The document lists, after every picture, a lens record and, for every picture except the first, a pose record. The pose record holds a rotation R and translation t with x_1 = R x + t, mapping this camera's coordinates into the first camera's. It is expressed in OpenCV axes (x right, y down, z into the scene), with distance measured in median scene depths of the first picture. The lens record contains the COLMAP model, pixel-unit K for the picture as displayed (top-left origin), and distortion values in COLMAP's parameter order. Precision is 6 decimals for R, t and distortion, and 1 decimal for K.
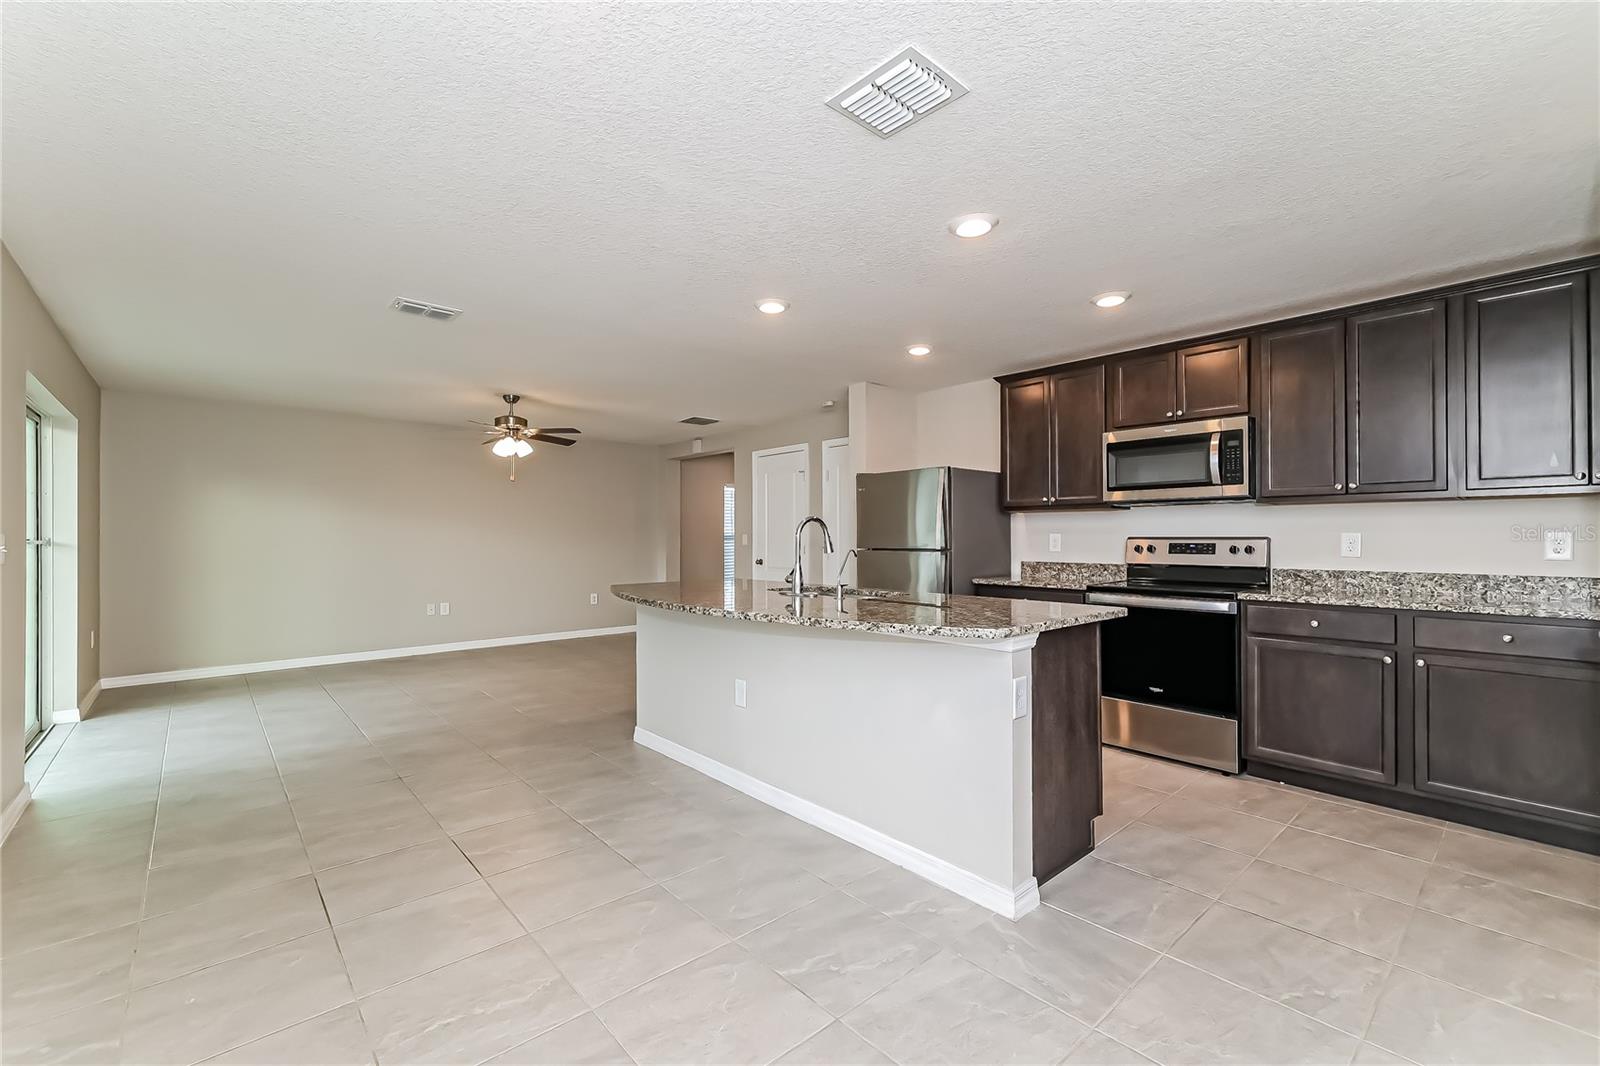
lens RADIAL K [[681.0, 0, 796.3], [0, 681.0, 532.8], [0, 0, 1]] dist [0.013489, 0.000492]
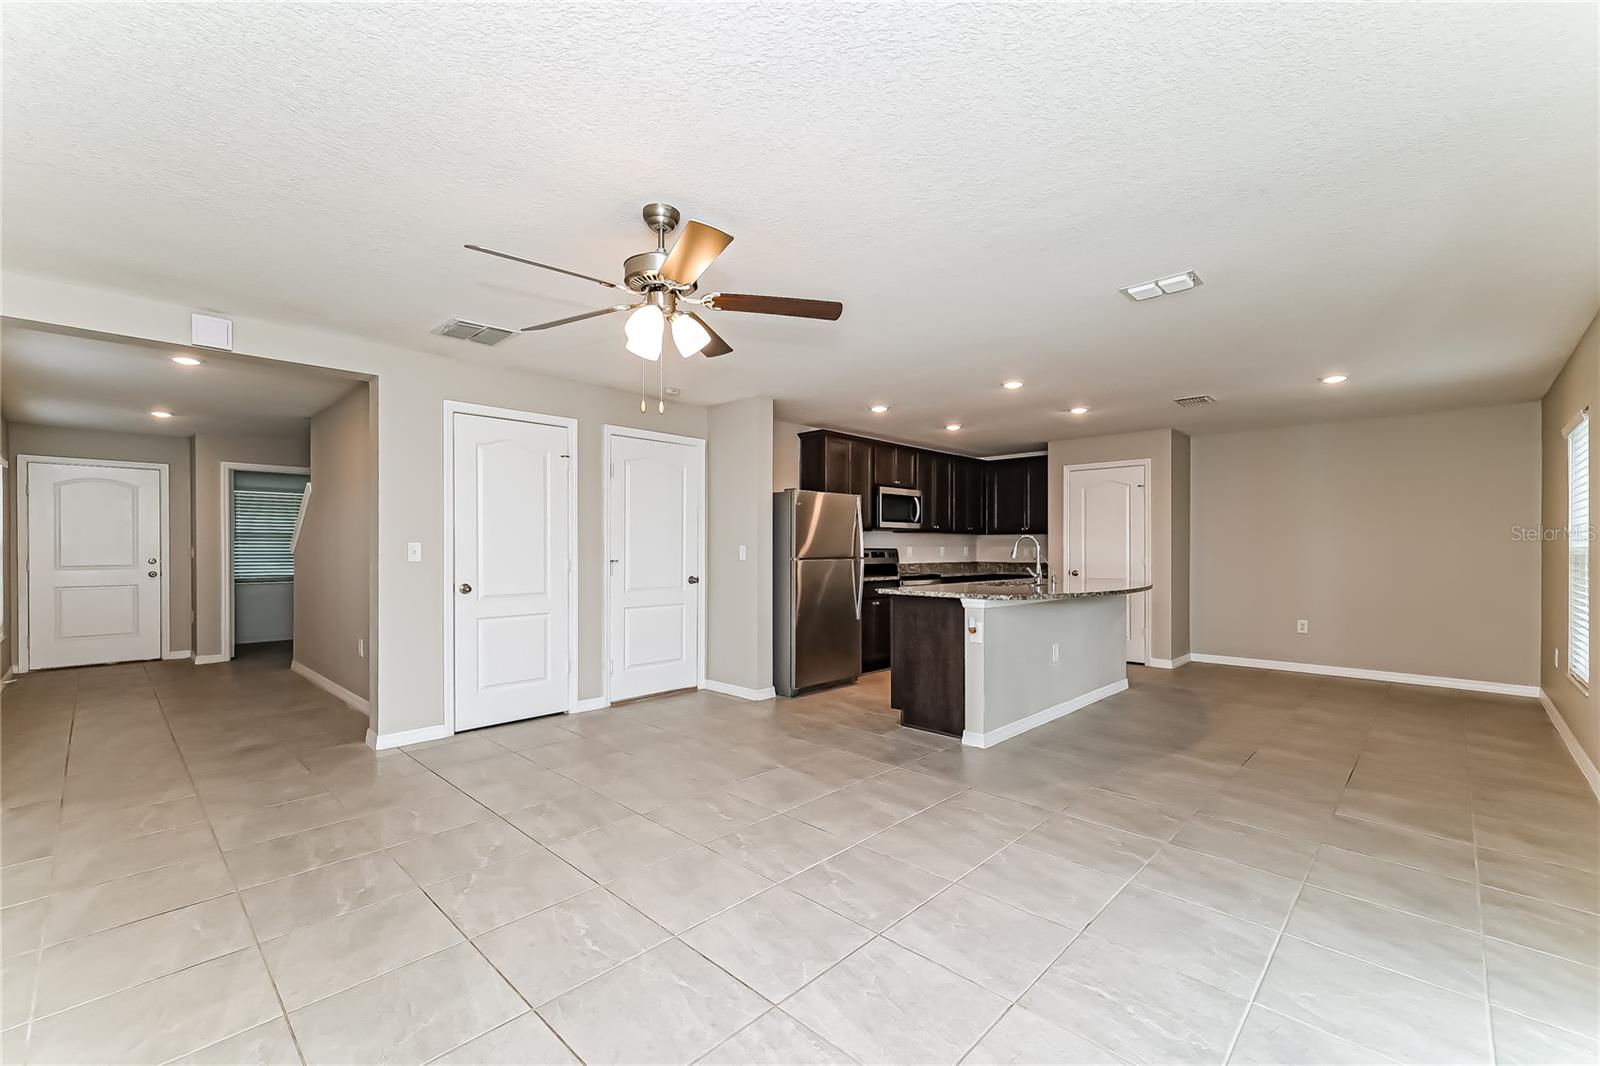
lens RADIAL K [[681.0, 0, 776.0], [0, 681.0, 549.6], [0, 0, 1]] dist [0.013489, 0.000492]
pose [[-0.062818, -0.001975, 0.998023, -1.167994], [-0.013212, 0.999912, 0.001147, 0.010444], [-0.997938, -0.013114, -0.062839, 1.304797]]
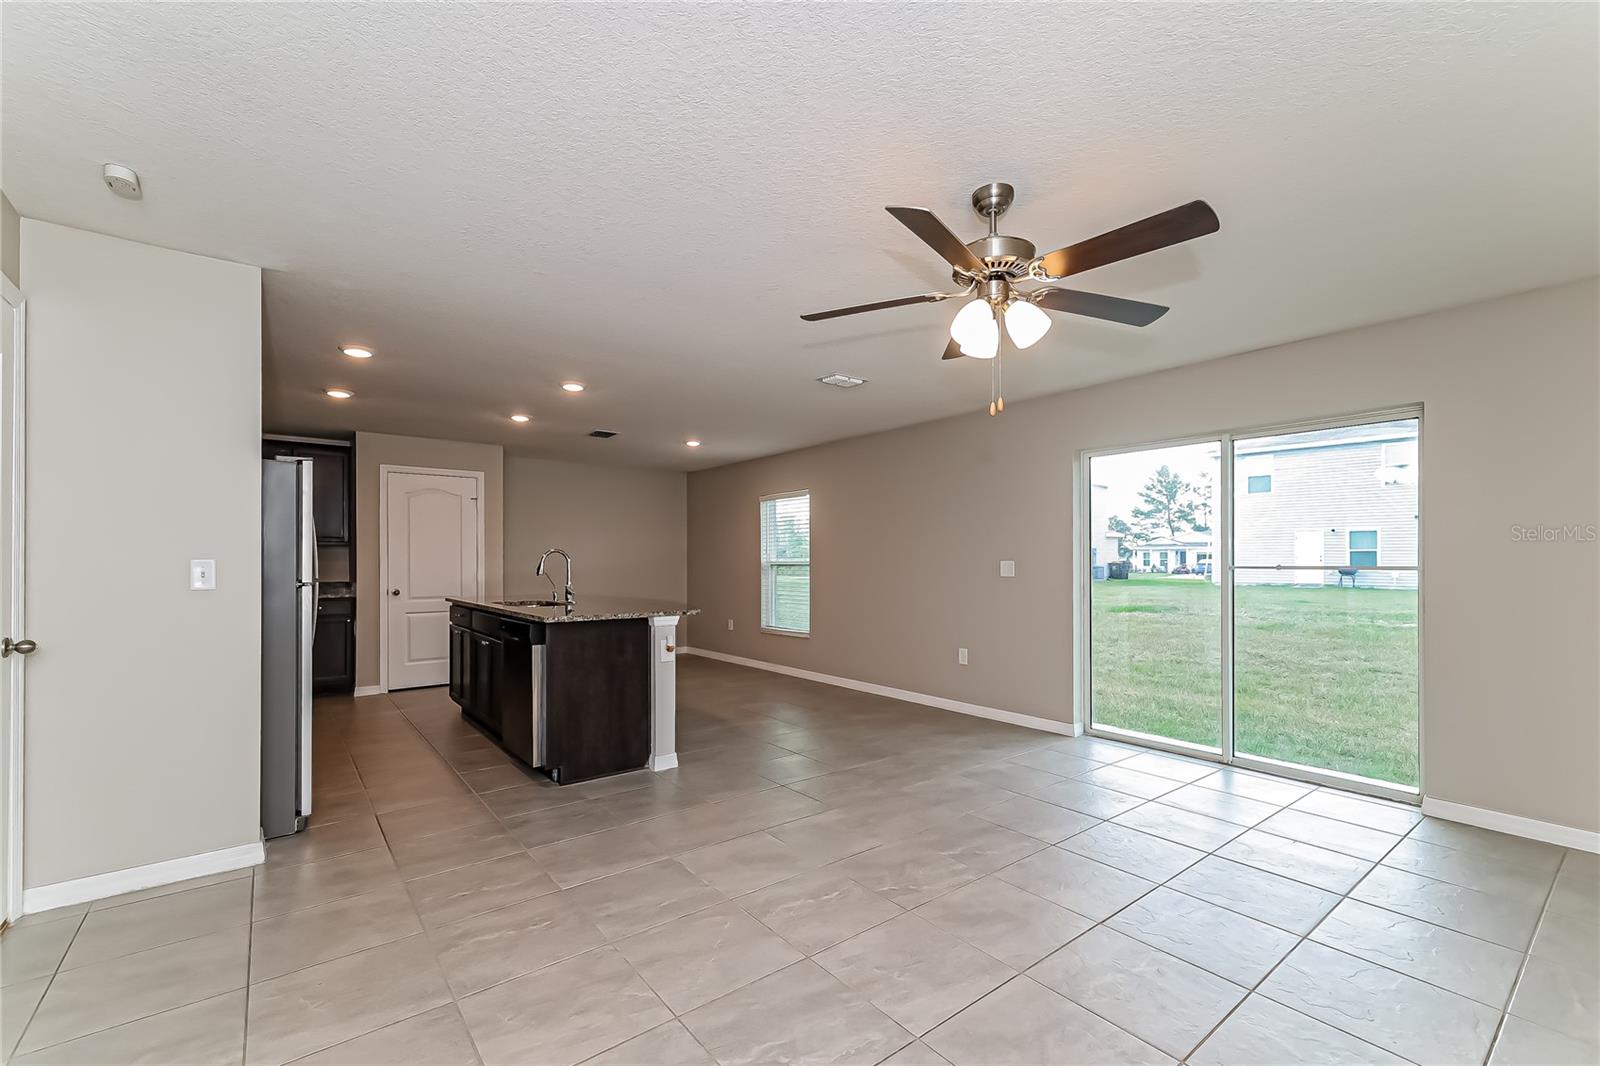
lens RADIAL K [[681.0, 0, 832.7], [0, 681.0, 564.5], [0, 0, 1]] dist [0.013489, 0.000492]
pose [[-0.999424, 0.001591, 0.033892, -0.474966], [0.001300, 0.999962, -0.008595, 0.015276], [-0.033905, -0.008546, -0.999389, 1.891402]]
